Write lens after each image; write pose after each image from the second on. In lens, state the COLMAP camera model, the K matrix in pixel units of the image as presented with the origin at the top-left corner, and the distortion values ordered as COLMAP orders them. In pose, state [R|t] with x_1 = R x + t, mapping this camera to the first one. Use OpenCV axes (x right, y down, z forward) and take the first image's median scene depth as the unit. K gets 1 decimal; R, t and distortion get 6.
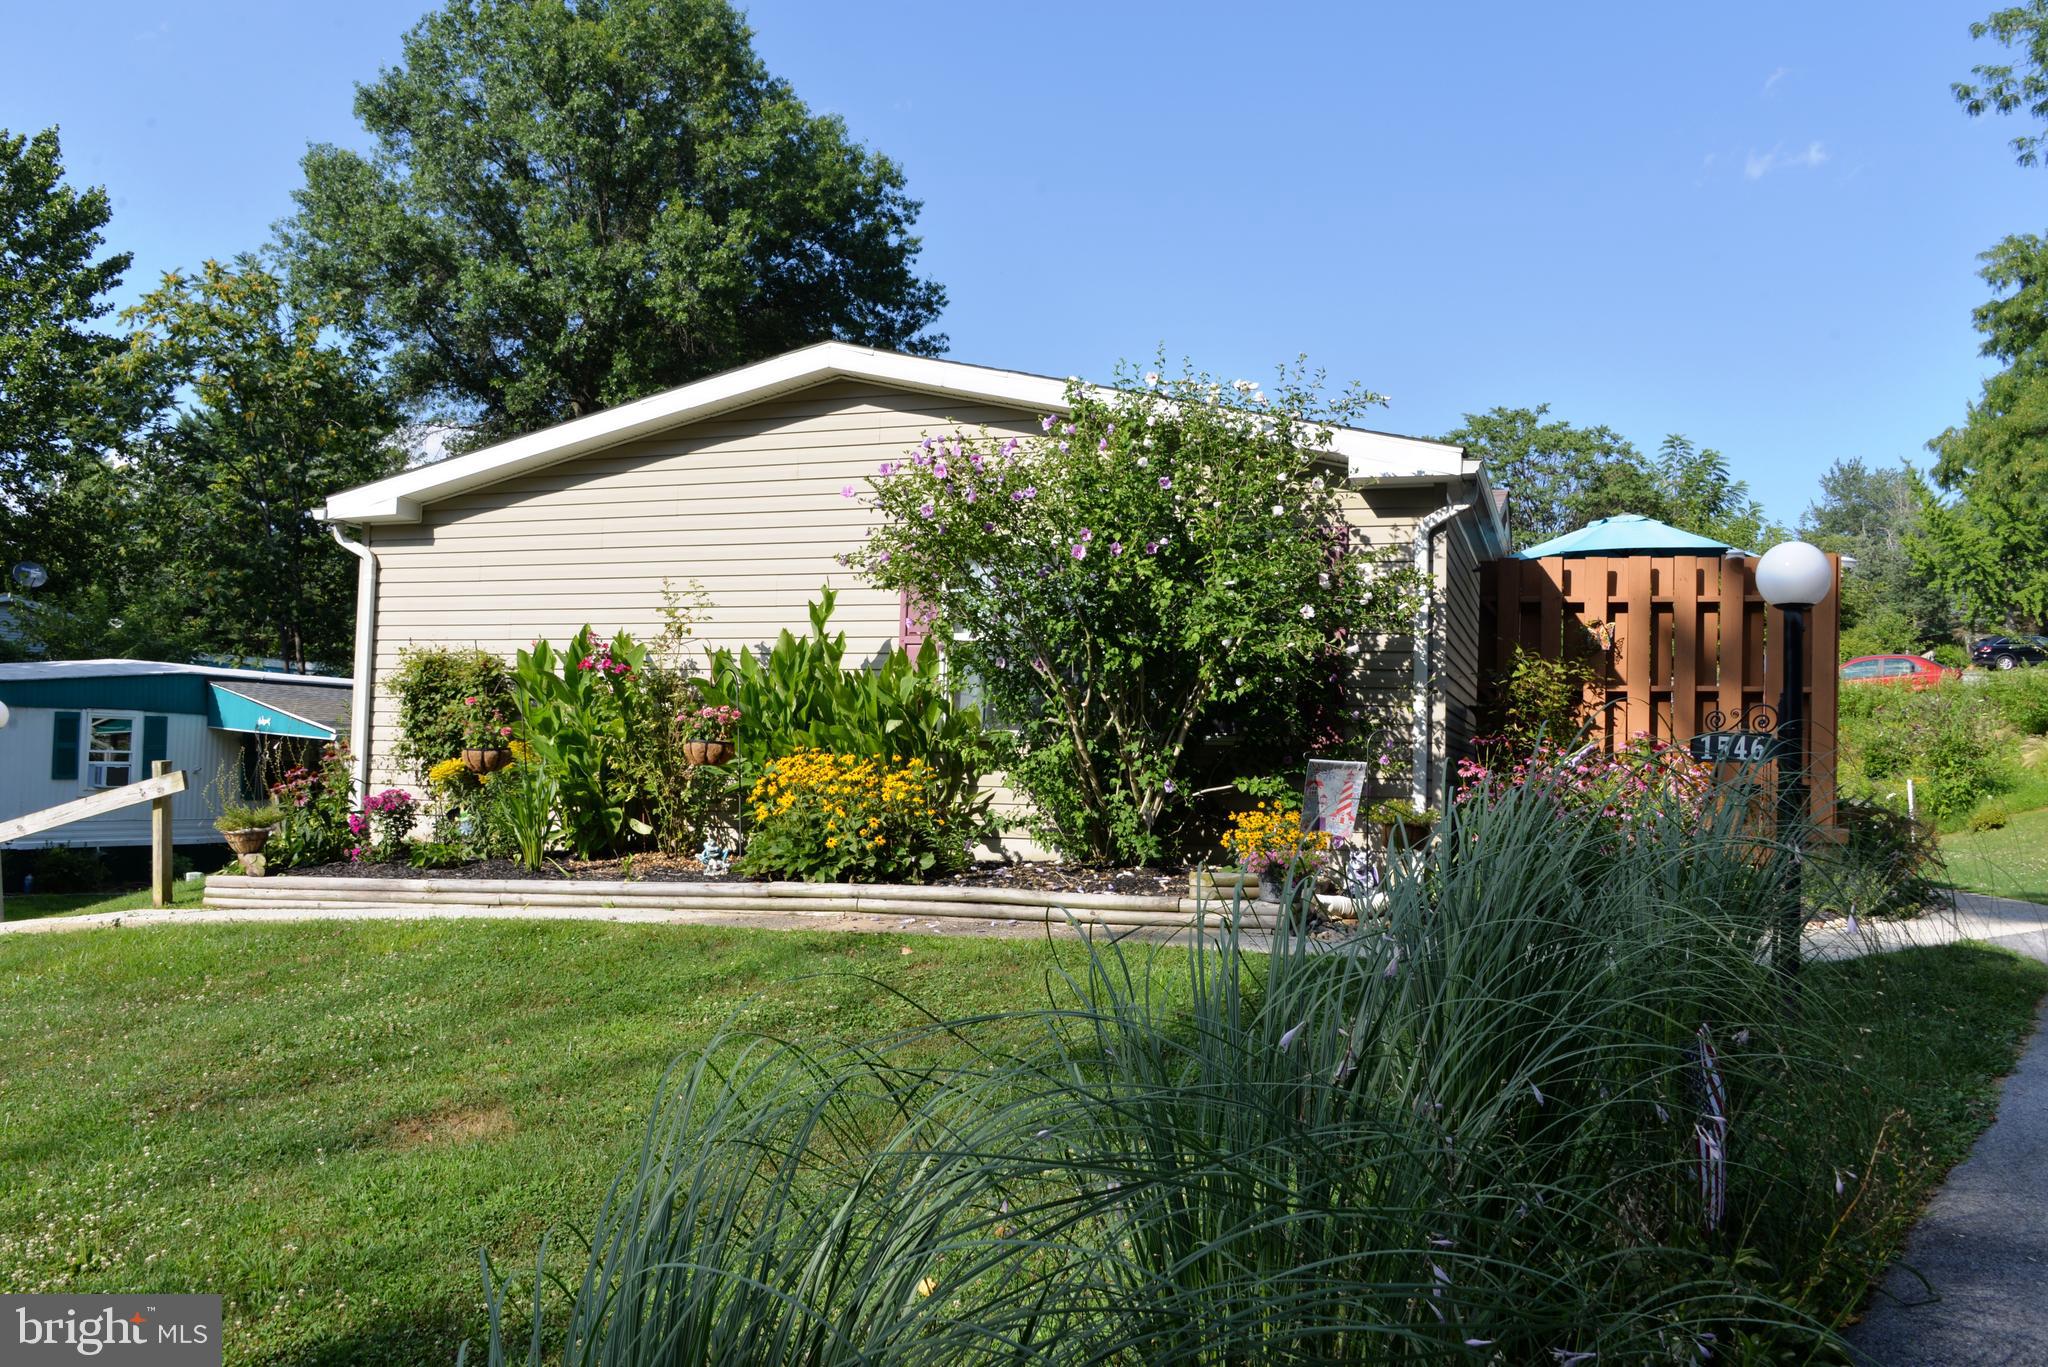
lens RADIAL K [[1553.6, 0, 1022.3], [0, 1553.6, 720.1], [0, 0, 1]] dist [-0.014477, -0.001864]
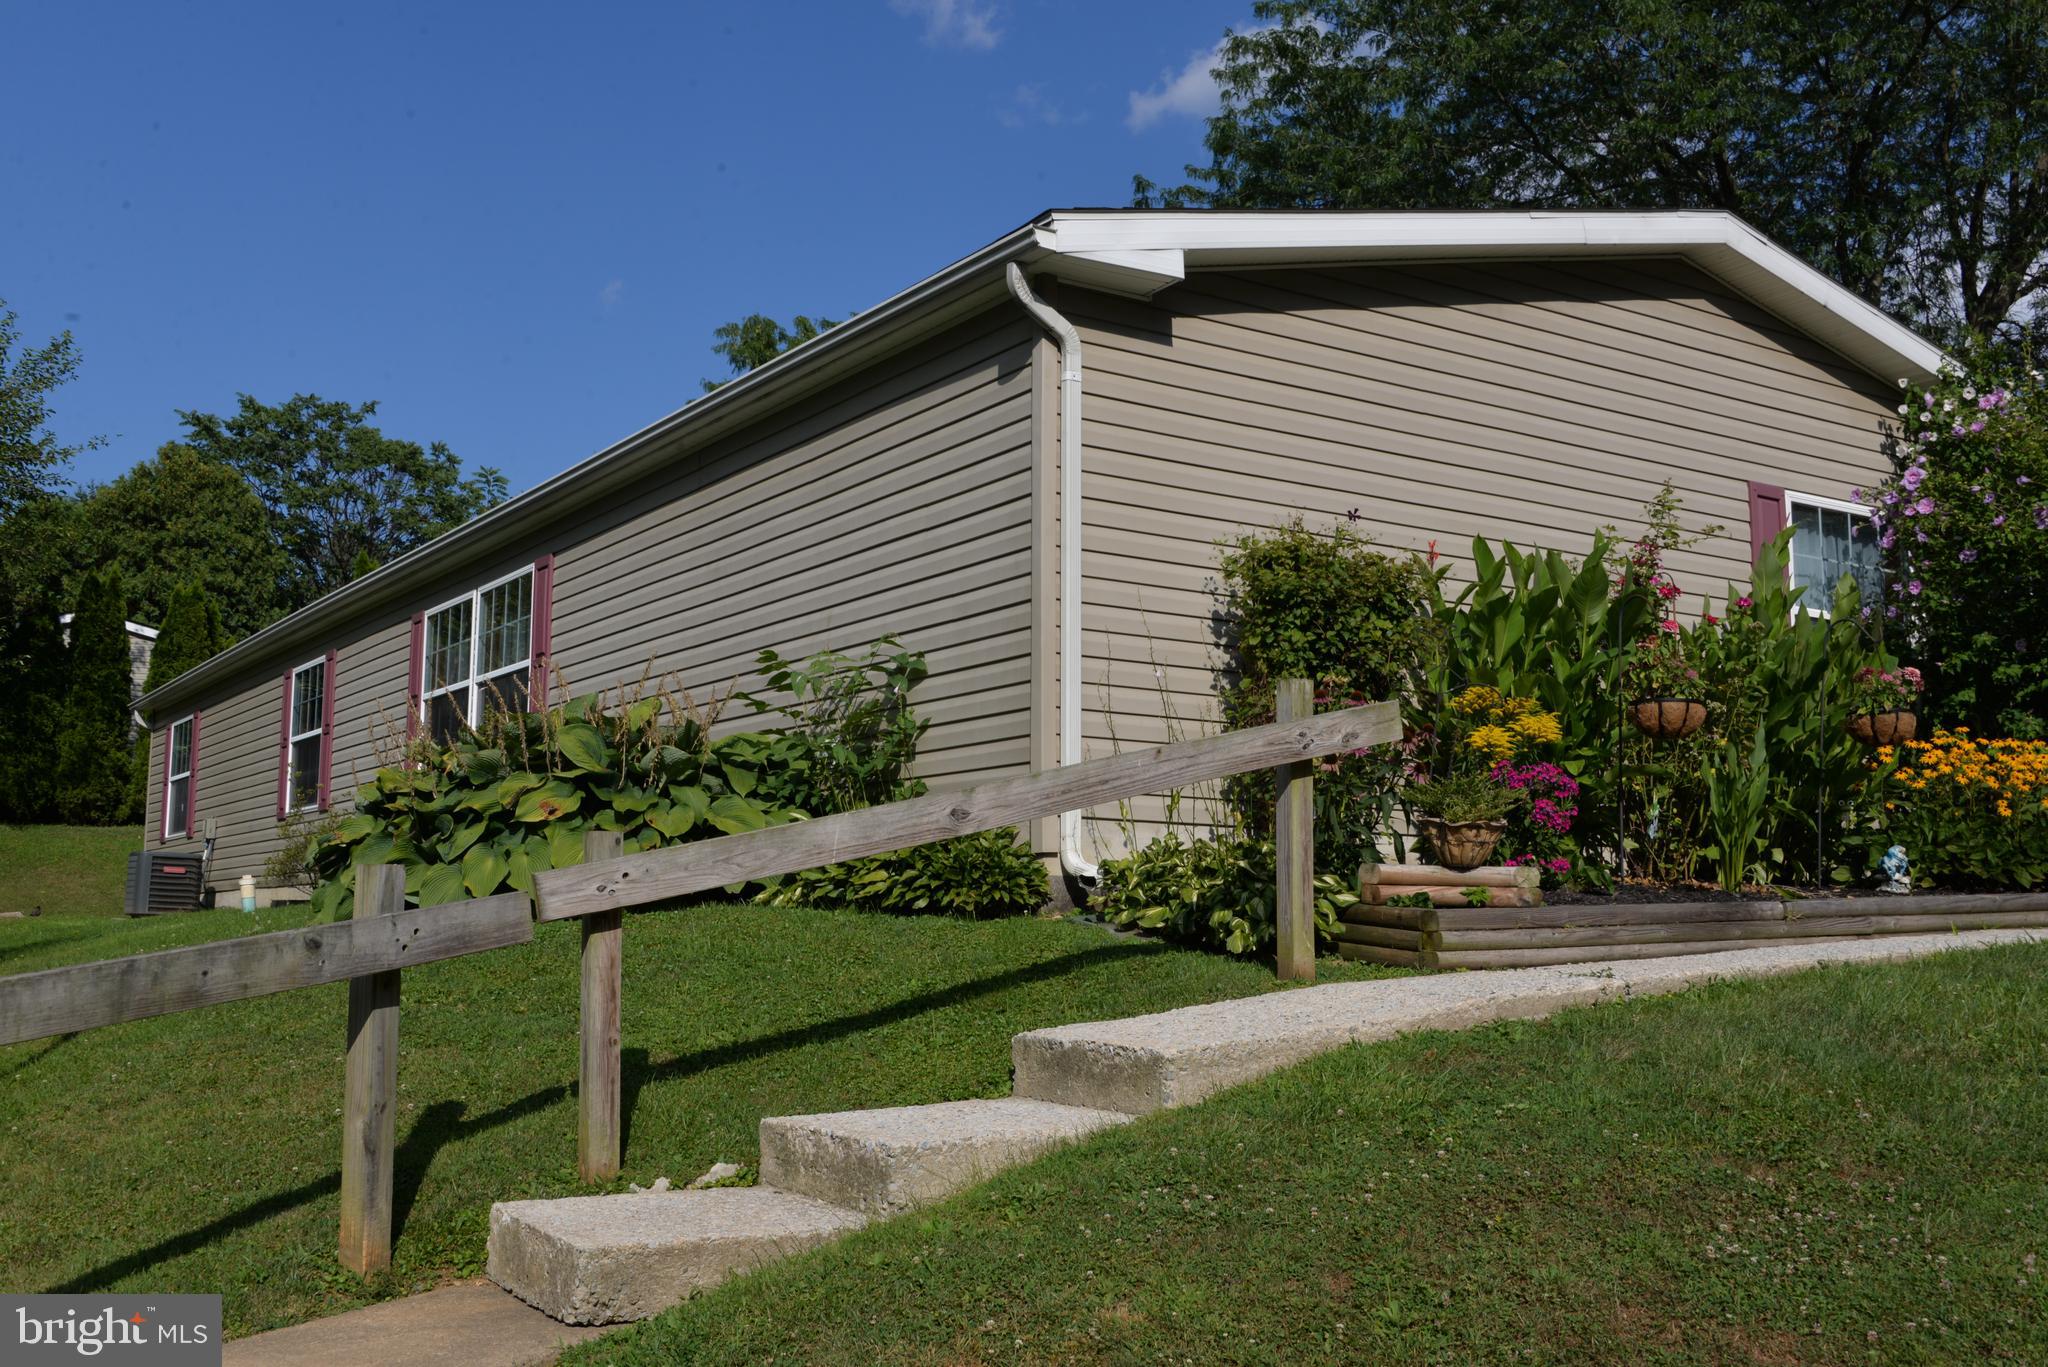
lens RADIAL K [[2022.1, 0, 1024.0], [0, 2022.1, 683.5], [0, 0, 1]] dist [-0.007961, -0.004731]
pose [[0.586794, 0.079277, 0.805846, -0.993185], [-0.010783, 0.995873, -0.090119, 0.076023], [-0.809665, 0.044191, 0.585226, 0.618167]]
